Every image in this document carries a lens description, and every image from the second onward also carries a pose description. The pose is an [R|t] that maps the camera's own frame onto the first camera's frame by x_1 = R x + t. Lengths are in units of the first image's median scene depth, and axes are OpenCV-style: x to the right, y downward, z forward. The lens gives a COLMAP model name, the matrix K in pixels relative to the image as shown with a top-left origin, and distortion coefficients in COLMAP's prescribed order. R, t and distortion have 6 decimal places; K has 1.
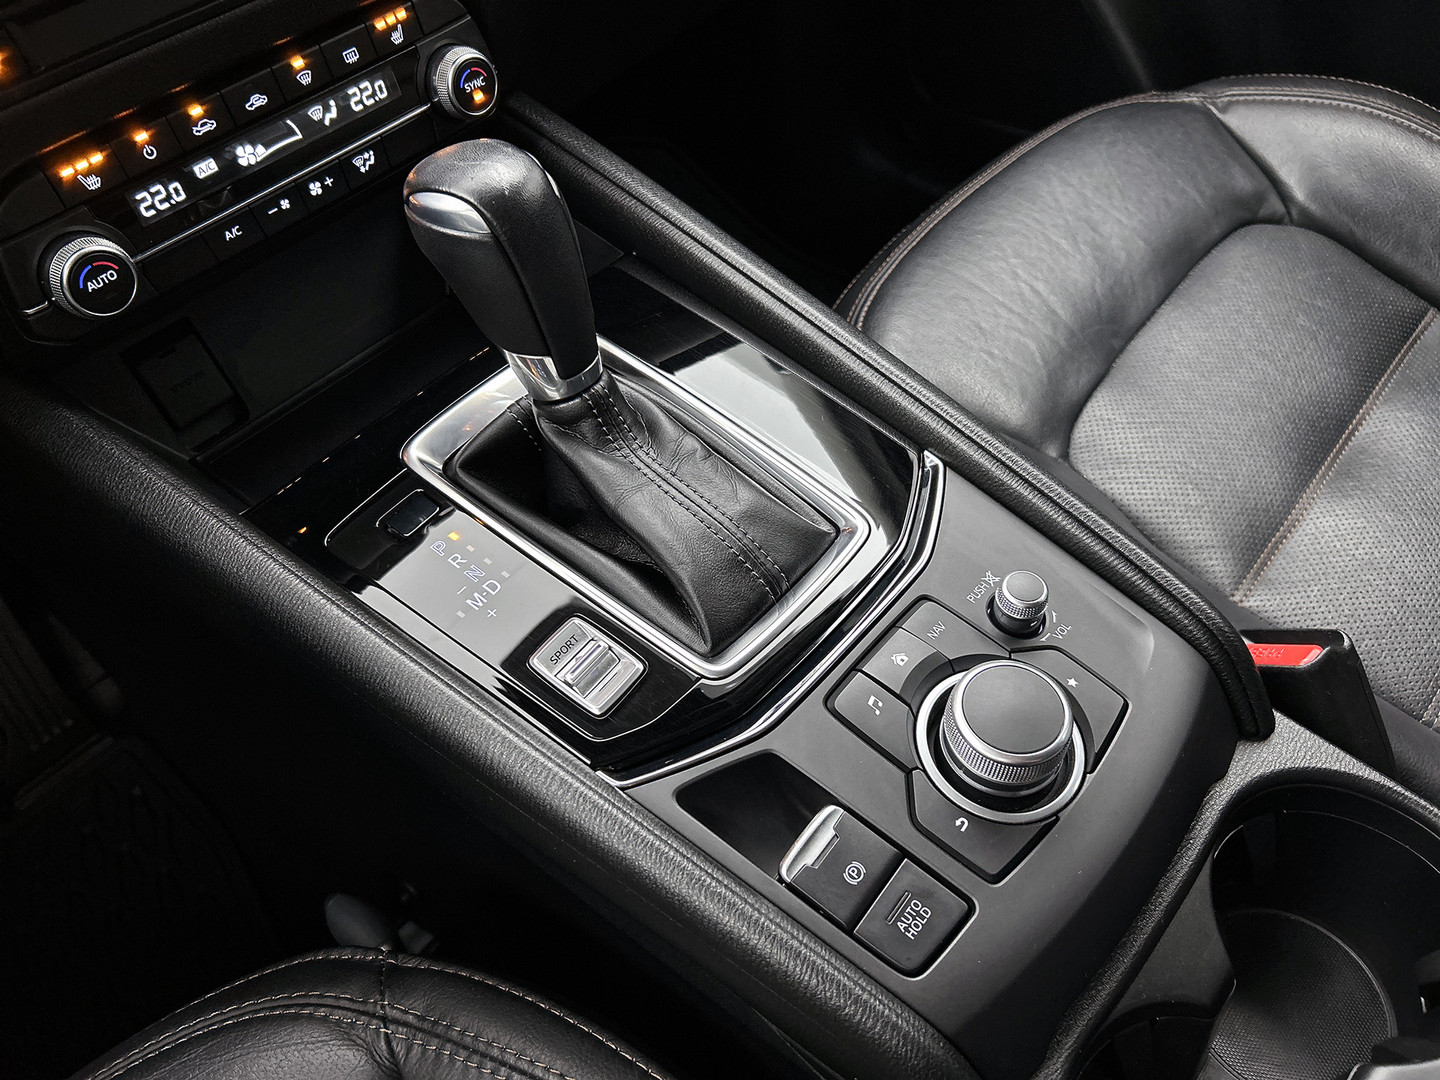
lens RADIAL K [[1098.2, 0, 720.0], [0, 1098.2, 540.0], [0, 0, 1]] dist [0.049150, -0.061965]
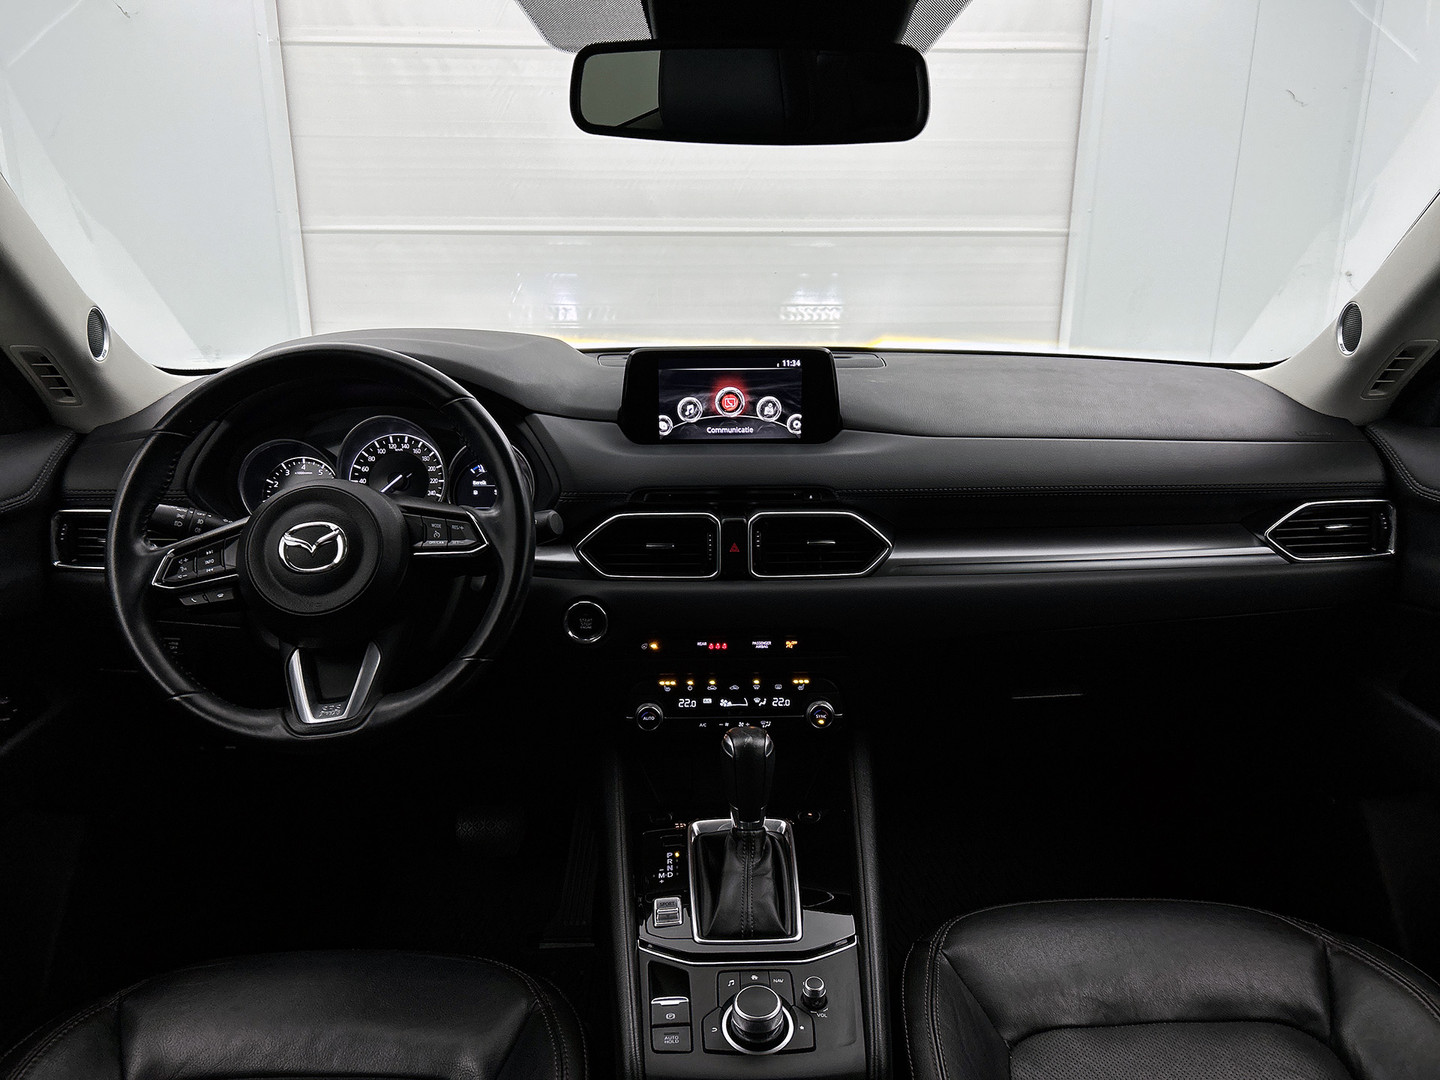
lens RADIAL K [[1098.2, 0, 720.0], [0, 1098.2, 540.0], [0, 0, 1]] dist [0.049150, -0.061965]
pose [[0.674800, 0.276805, -0.684122, 1.216667], [-0.581094, 0.770739, -0.261326, 0.037628], [0.454943, 0.573882, 0.680944, -0.974046]]
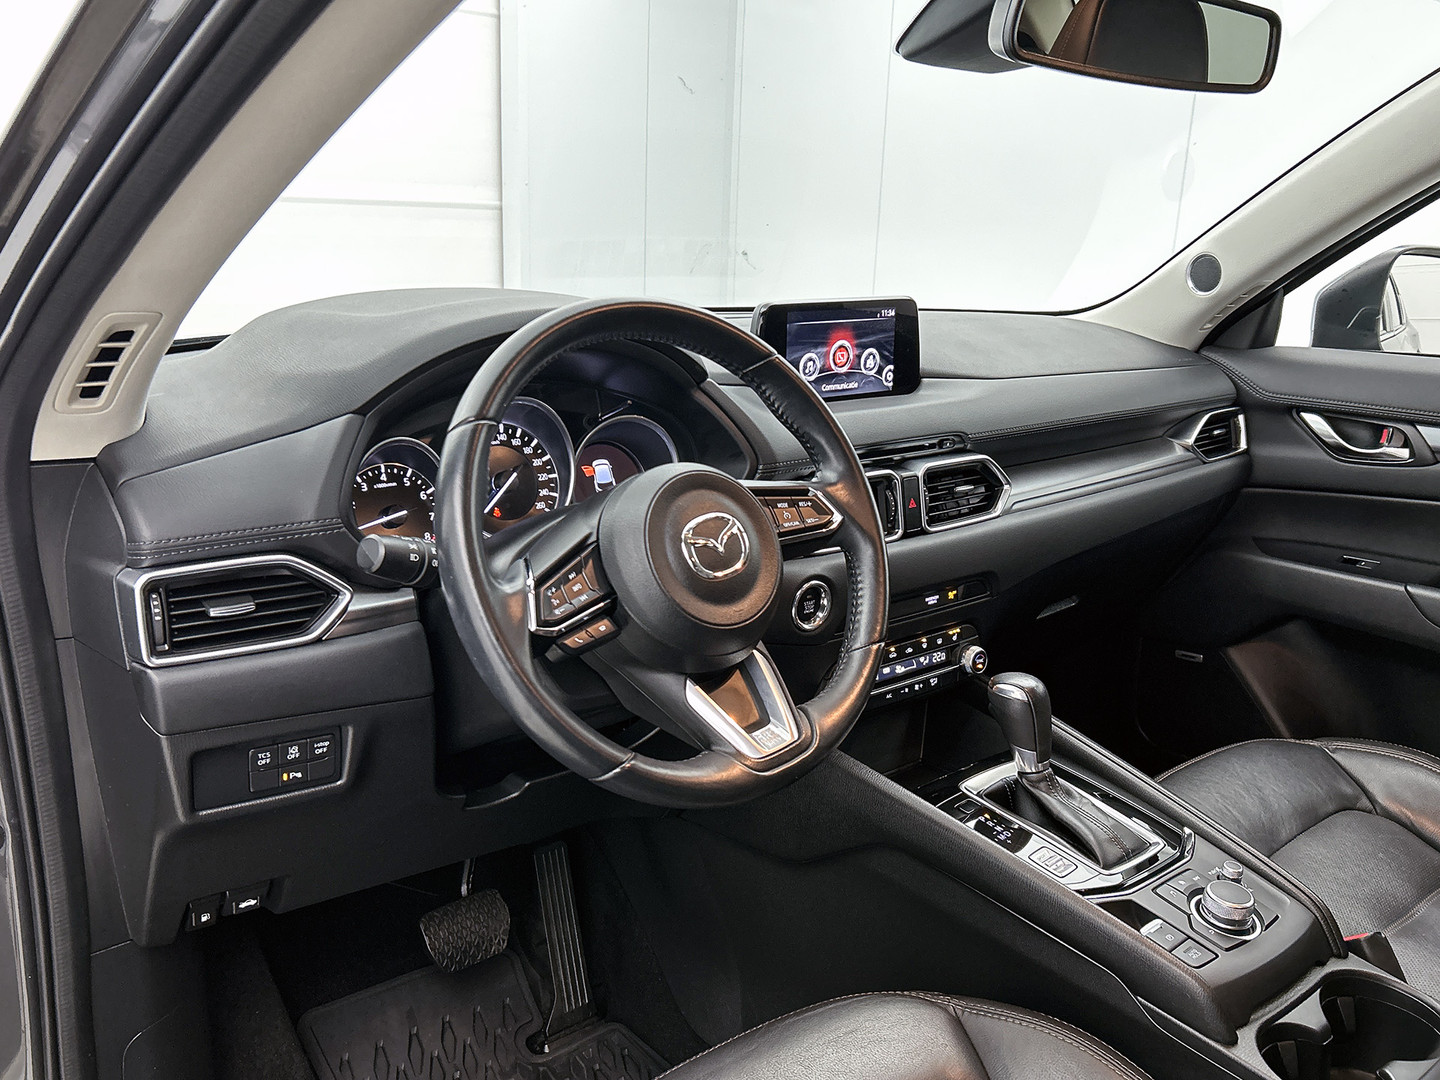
lens RADIAL K [[1218.5, 0, 720.0], [0, 1218.5, 540.0], [0, 0, 1]] dist [0.030661, -0.012010]
pose [[0.980635, 0.140795, -0.136131, -0.482958], [-0.192058, 0.827382, -0.527781, 0.923836], [0.038323, 0.543705, 0.838401, -1.450554]]
